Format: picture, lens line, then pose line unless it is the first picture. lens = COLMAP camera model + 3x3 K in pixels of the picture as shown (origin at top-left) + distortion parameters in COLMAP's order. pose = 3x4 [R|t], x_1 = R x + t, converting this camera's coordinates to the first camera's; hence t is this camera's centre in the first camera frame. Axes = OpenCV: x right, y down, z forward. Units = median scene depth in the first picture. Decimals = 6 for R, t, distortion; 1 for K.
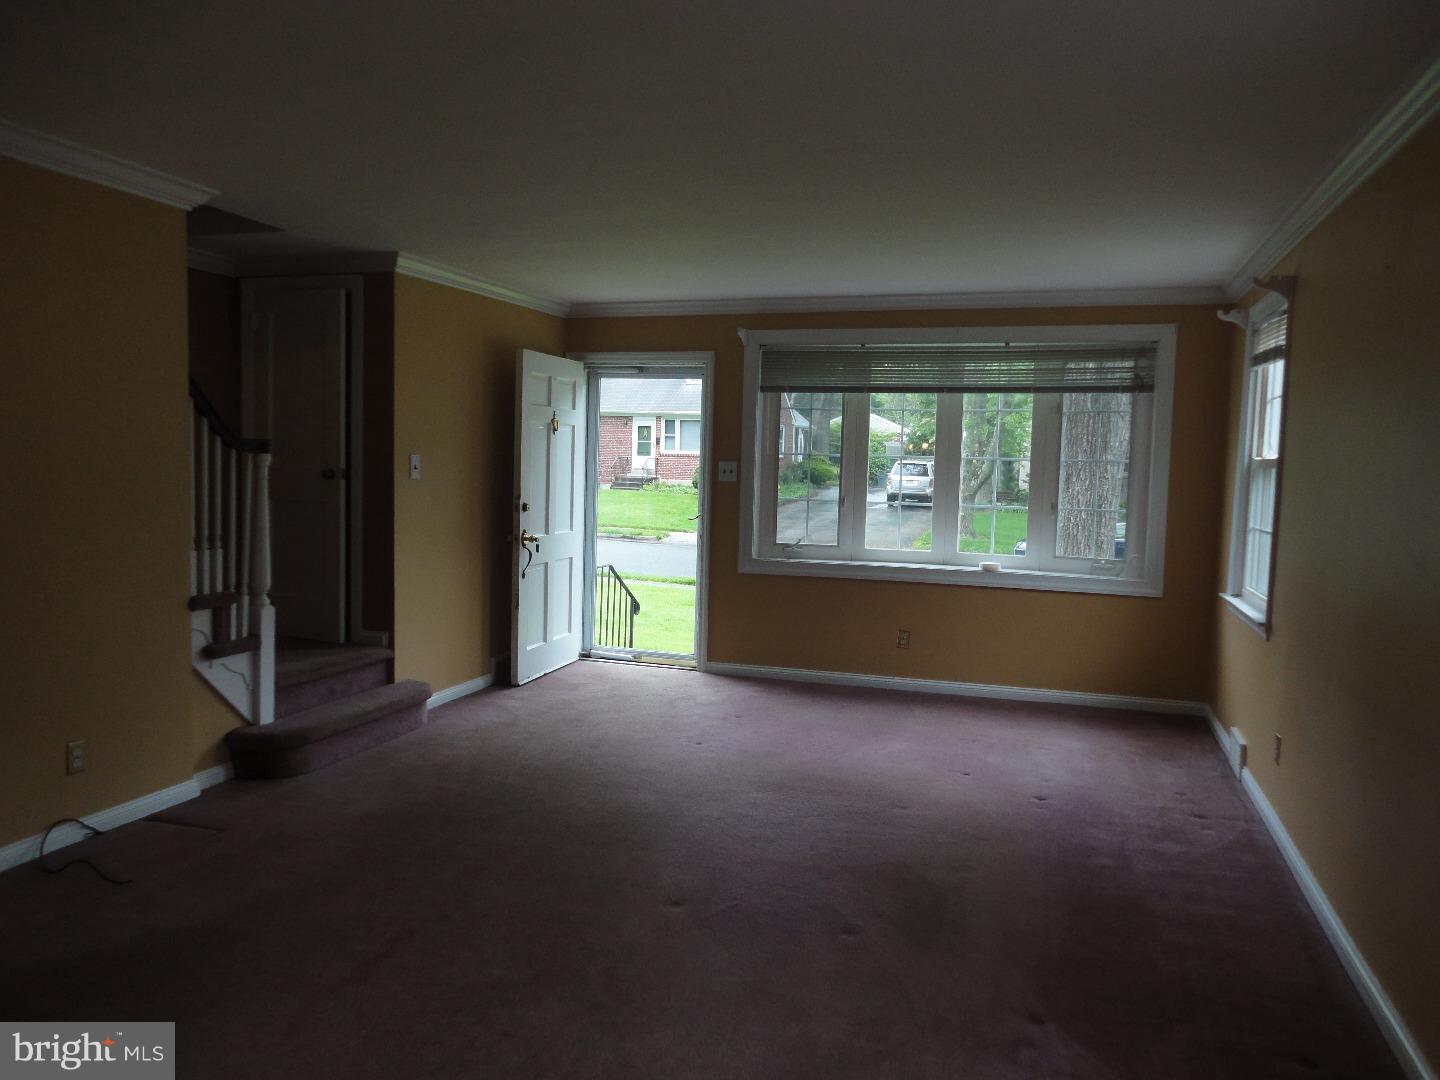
lens RADIAL K [[1046.7, 0, 723.0], [0, 1046.7, 533.4], [0, 0, 1]] dist [-0.007087, -0.001638]
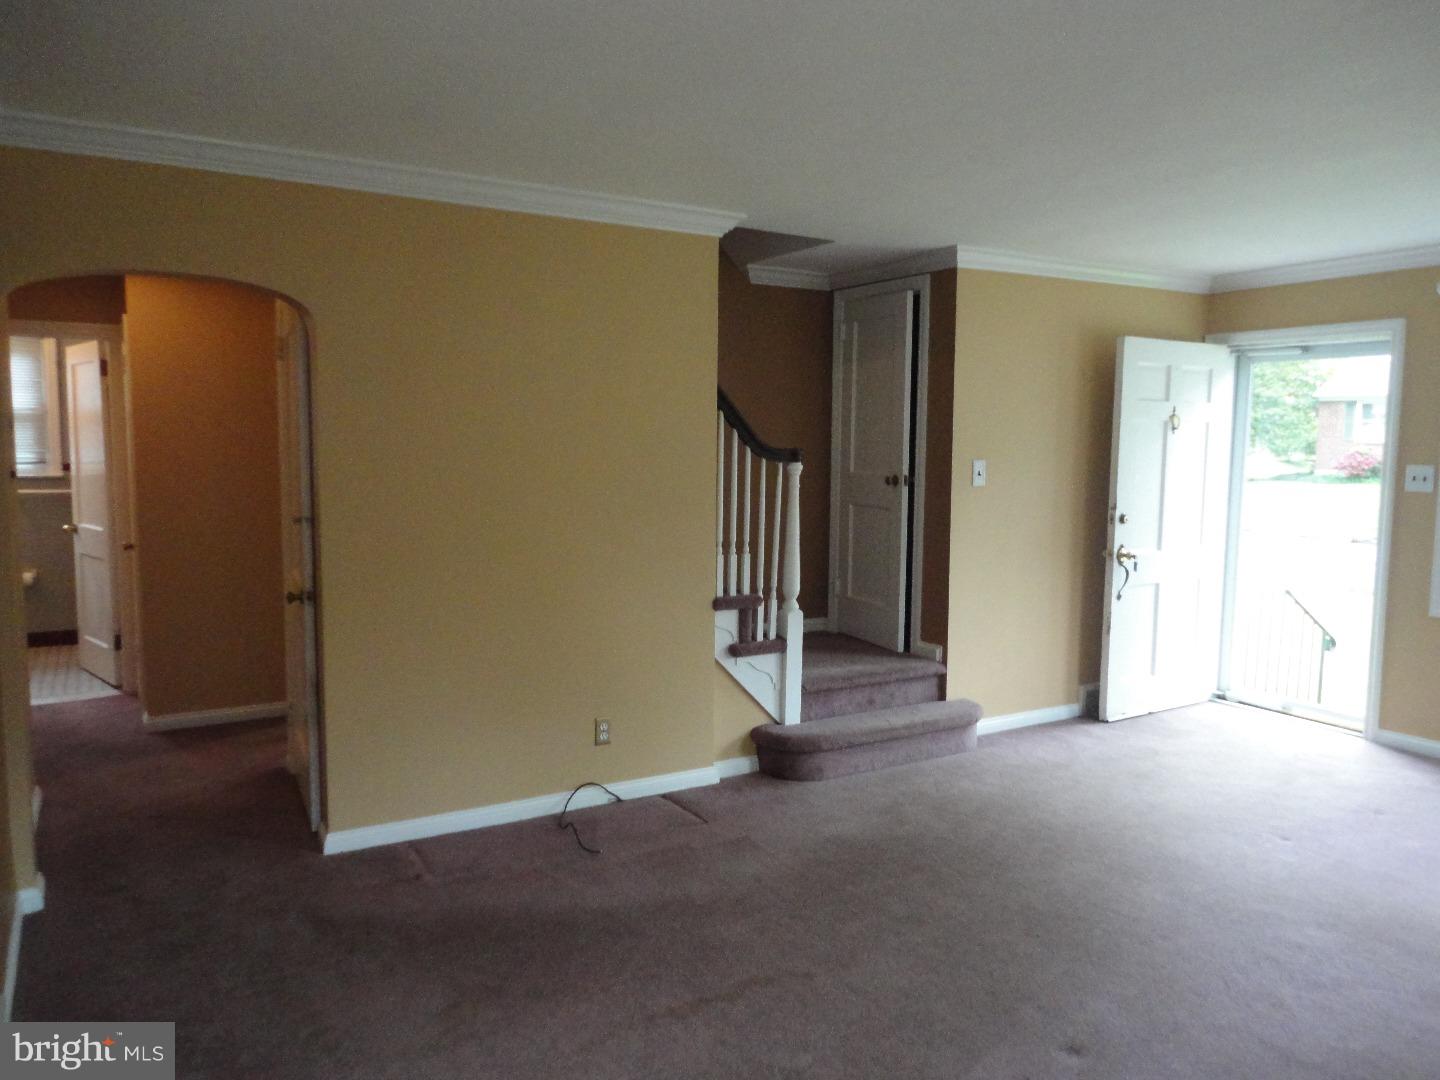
lens RADIAL K [[1046.7, 0, 723.0], [0, 1046.7, 533.4], [0, 0, 1]] dist [-0.007087, -0.001638]
pose [[0.751185, 0.043947, -0.658627, 0.167914], [-0.038589, 0.998999, 0.022646, -0.024761], [0.658962, 0.008404, 0.752129, 0.161021]]
